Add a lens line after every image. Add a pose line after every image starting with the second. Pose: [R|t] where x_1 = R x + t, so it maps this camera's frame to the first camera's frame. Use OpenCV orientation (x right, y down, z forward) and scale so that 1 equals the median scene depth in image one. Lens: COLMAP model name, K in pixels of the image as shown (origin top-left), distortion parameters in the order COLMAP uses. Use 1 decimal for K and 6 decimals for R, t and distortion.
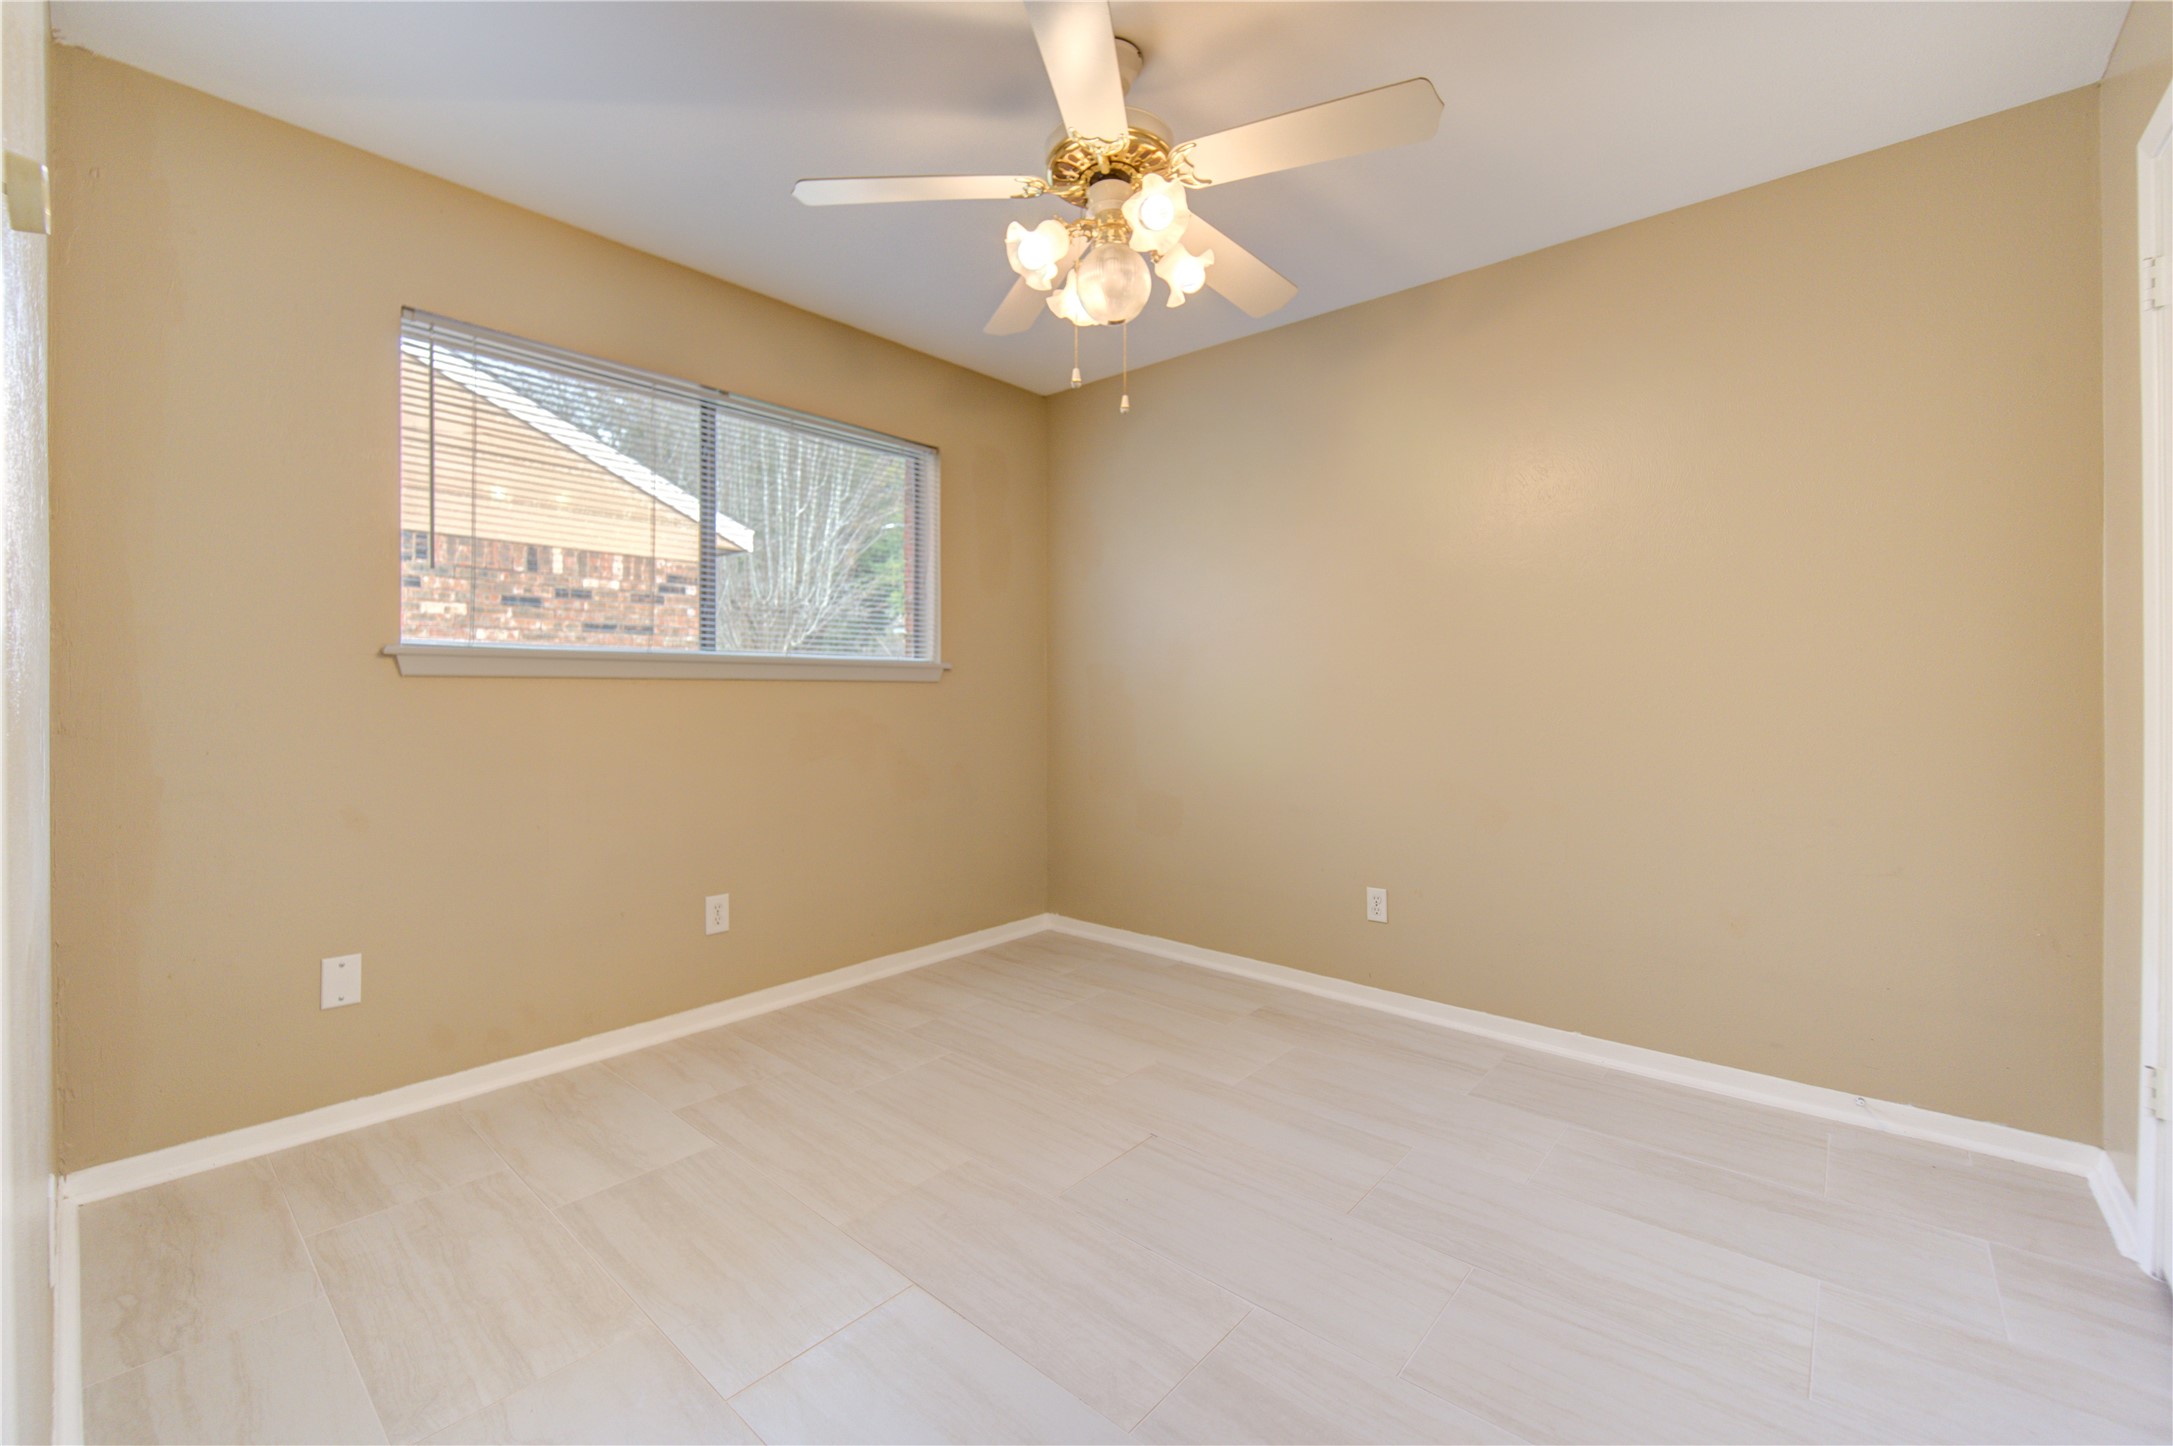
lens RADIAL K [[906.1, 0, 1073.5], [0, 906.1, 710.2], [0, 0, 1]] dist [0.001401, -0.001159]
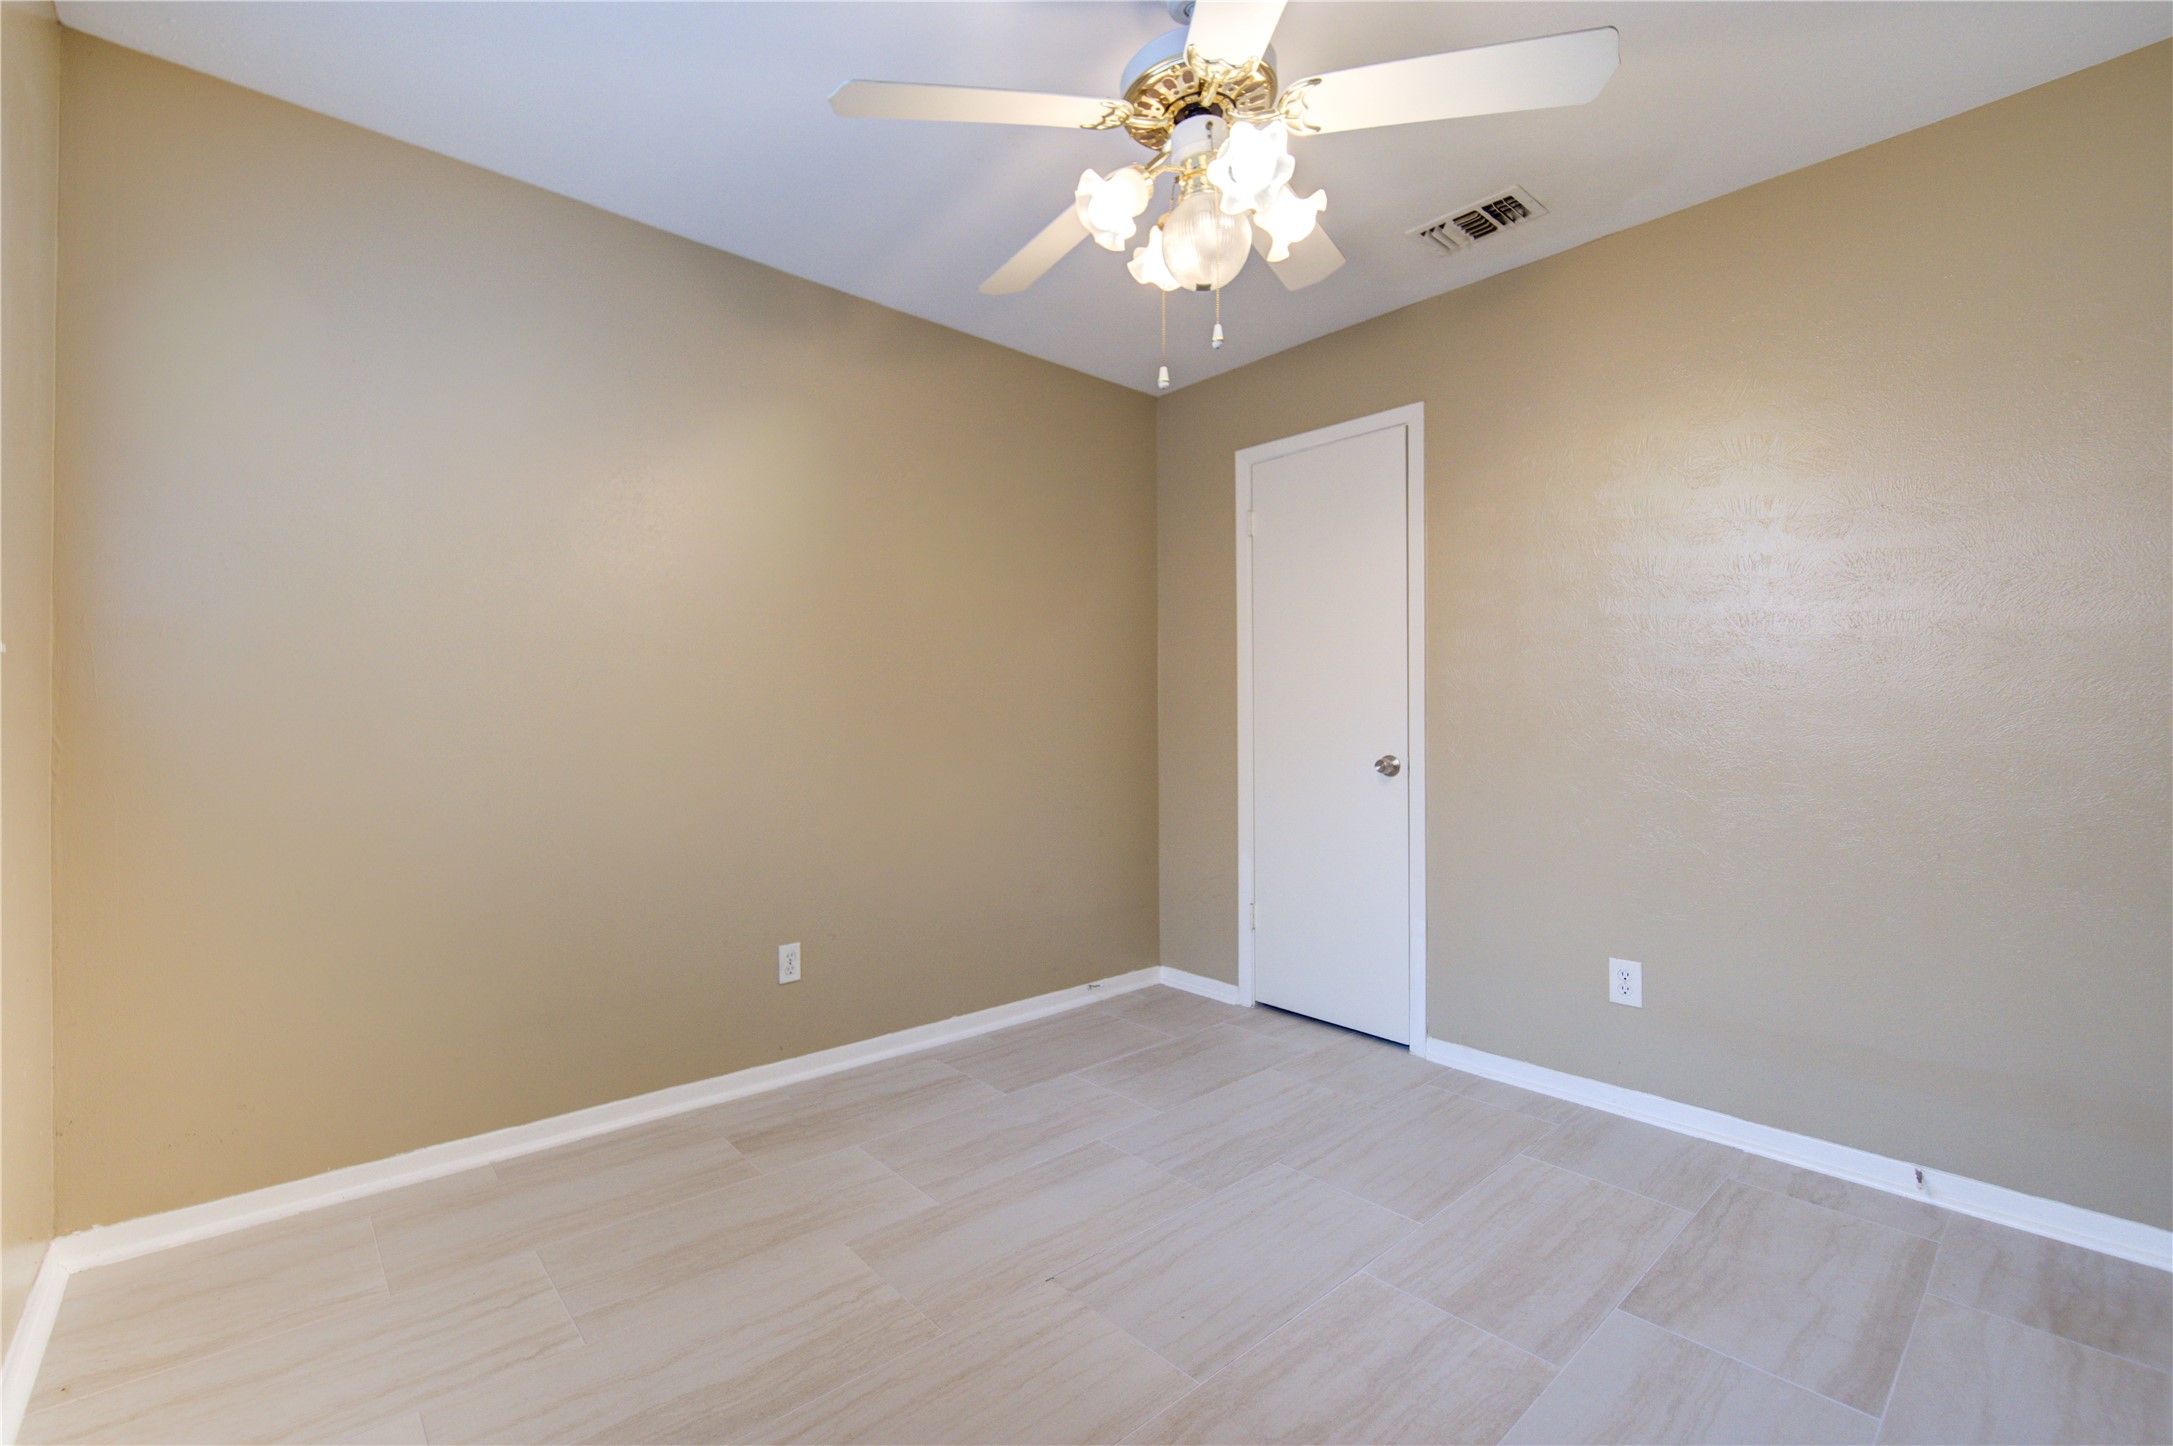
lens RADIAL K [[906.1, 0, 1074.4], [0, 906.1, 724.5], [0, 0, 1]] dist [0.001401, -0.001159]
pose [[0.116080, 0.002545, 0.993237, -0.685140], [0.009764, 0.999945, -0.003704, -0.006522], [-0.993192, 0.010128, 0.116049, 0.882517]]
